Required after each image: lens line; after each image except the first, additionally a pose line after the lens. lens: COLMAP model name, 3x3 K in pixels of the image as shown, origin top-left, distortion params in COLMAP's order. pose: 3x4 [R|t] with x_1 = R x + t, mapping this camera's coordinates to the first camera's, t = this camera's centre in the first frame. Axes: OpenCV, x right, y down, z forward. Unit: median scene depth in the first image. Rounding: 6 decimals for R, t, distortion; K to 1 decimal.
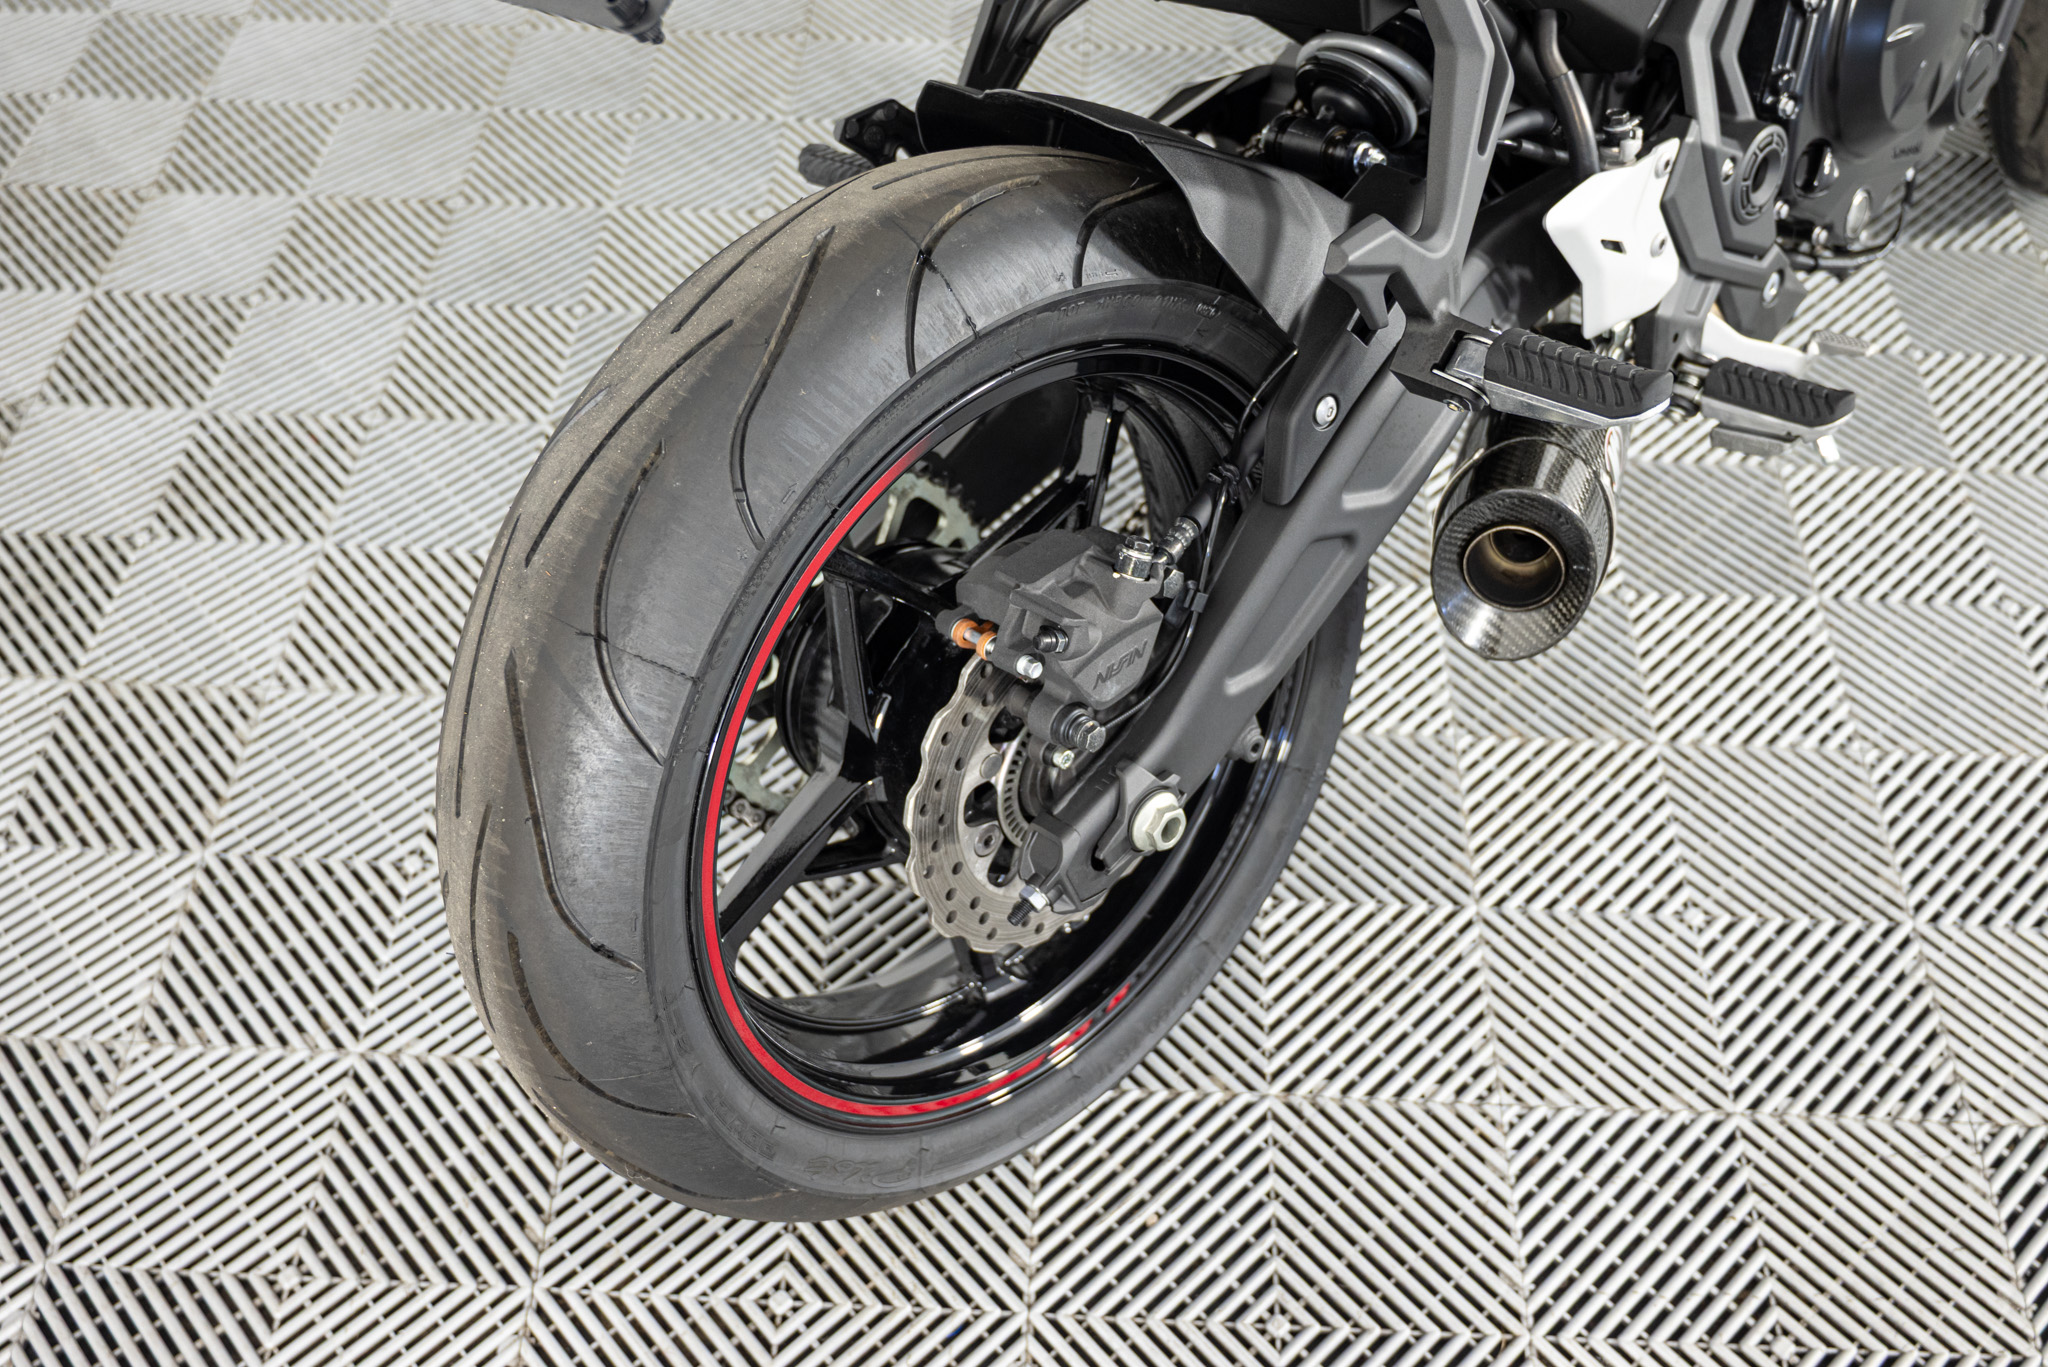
lens RADIAL K [[1866.2, 0, 1024.0], [0, 1866.2, 683.5], [0, 0, 1]] dist [0.018383, 0.017466]
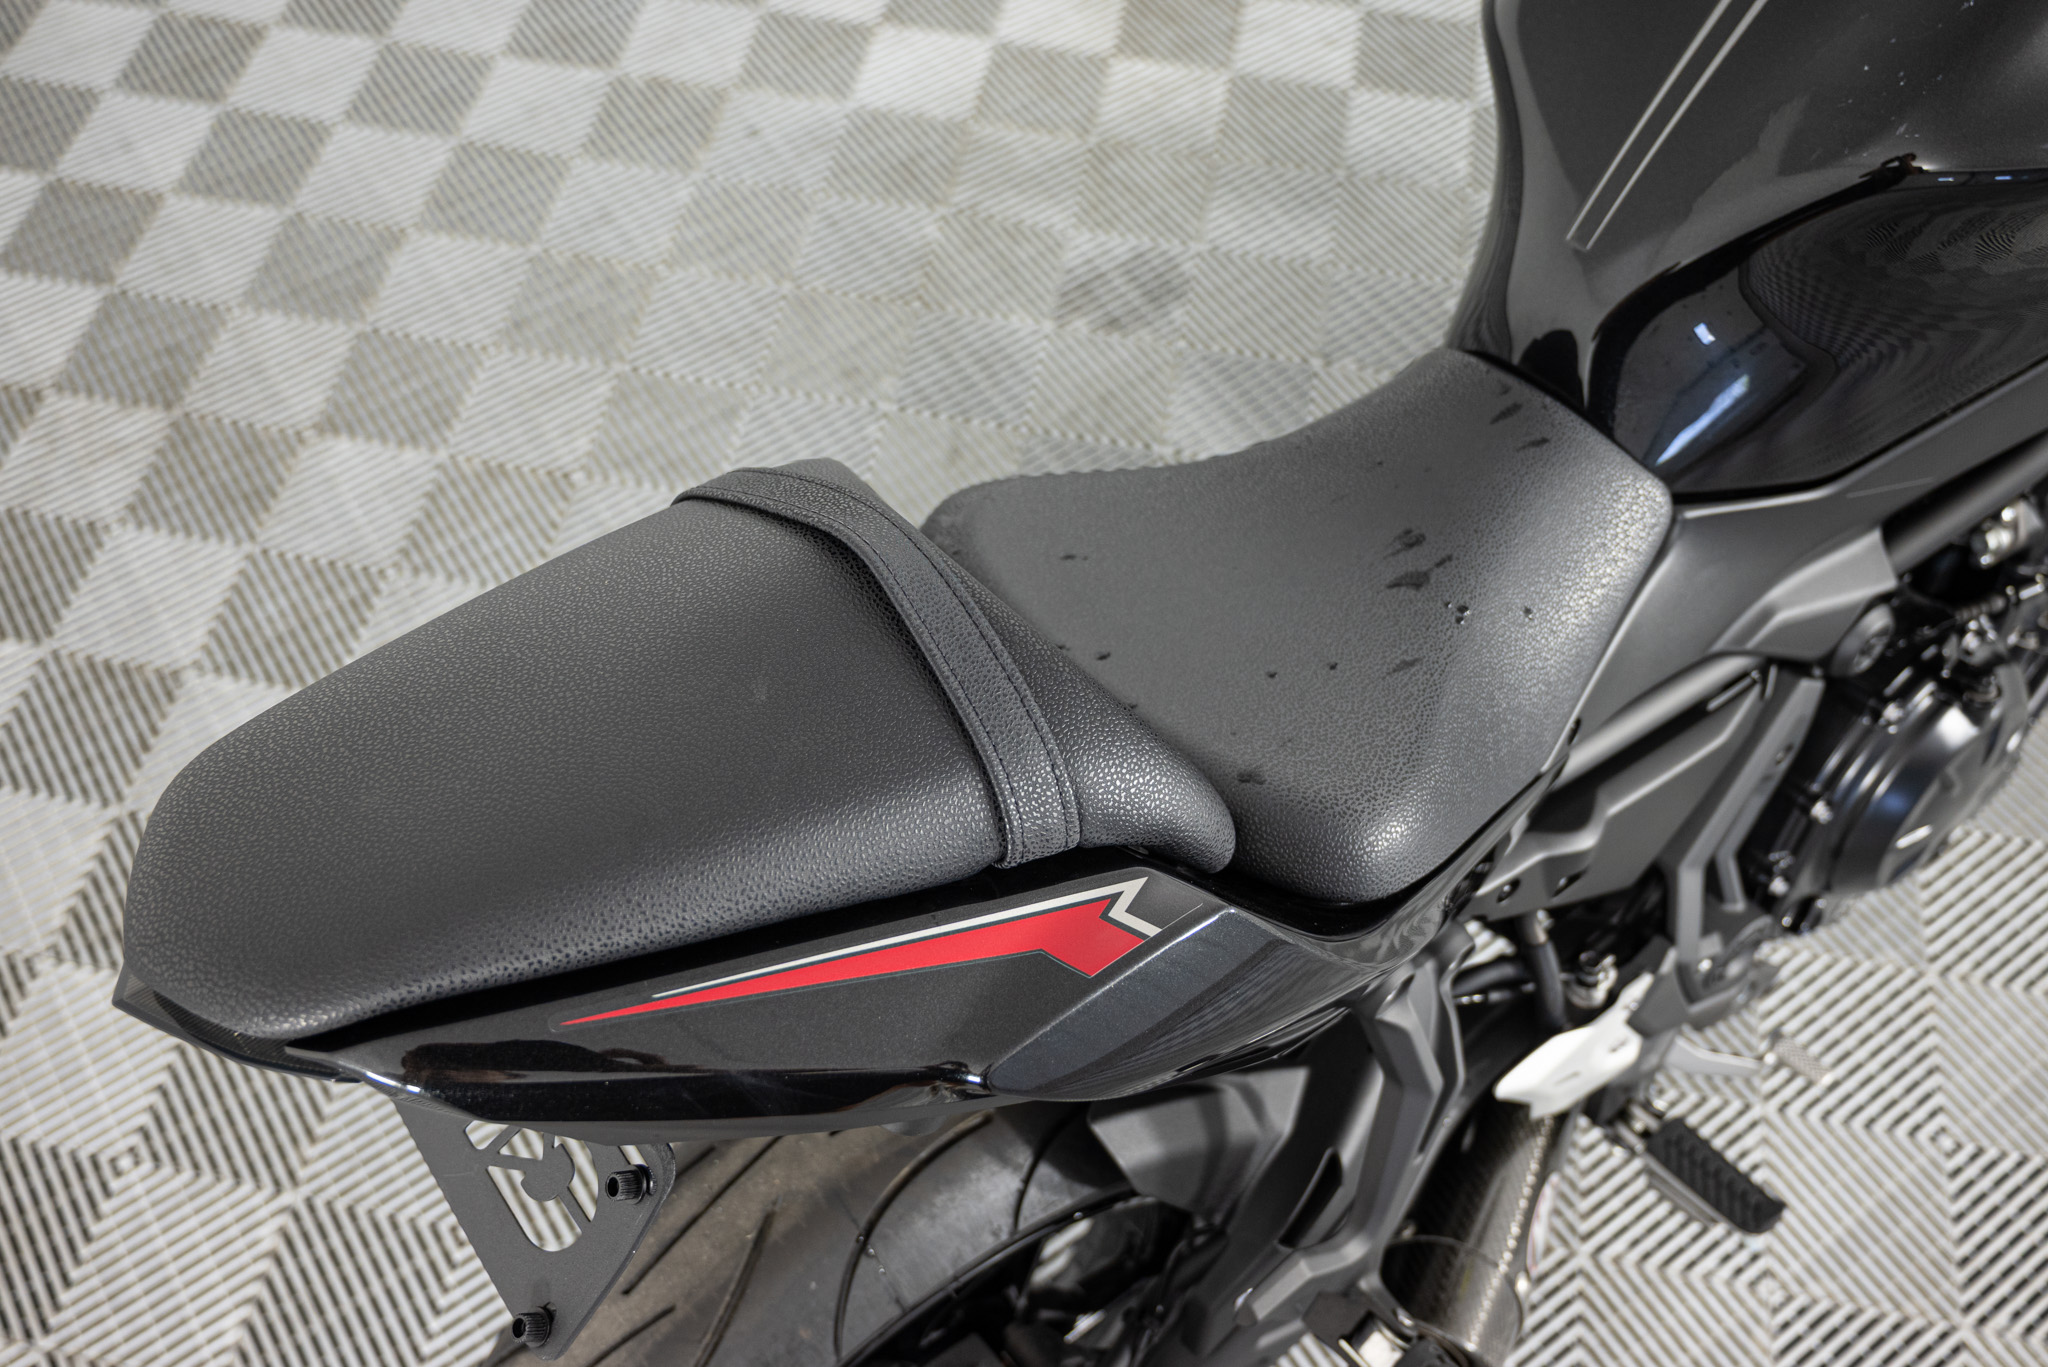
lens RADIAL K [[1619.4, 0, 1024.0], [0, 1619.4, 683.5], [0, 0, 1]] dist [0.001560, 0.054066]
pose [[0.990865, 0.119837, -0.061847, 0.027922], [-0.107281, 0.978358, 0.176935, -0.352215], [0.081712, -0.168684, 0.982277, 0.077687]]
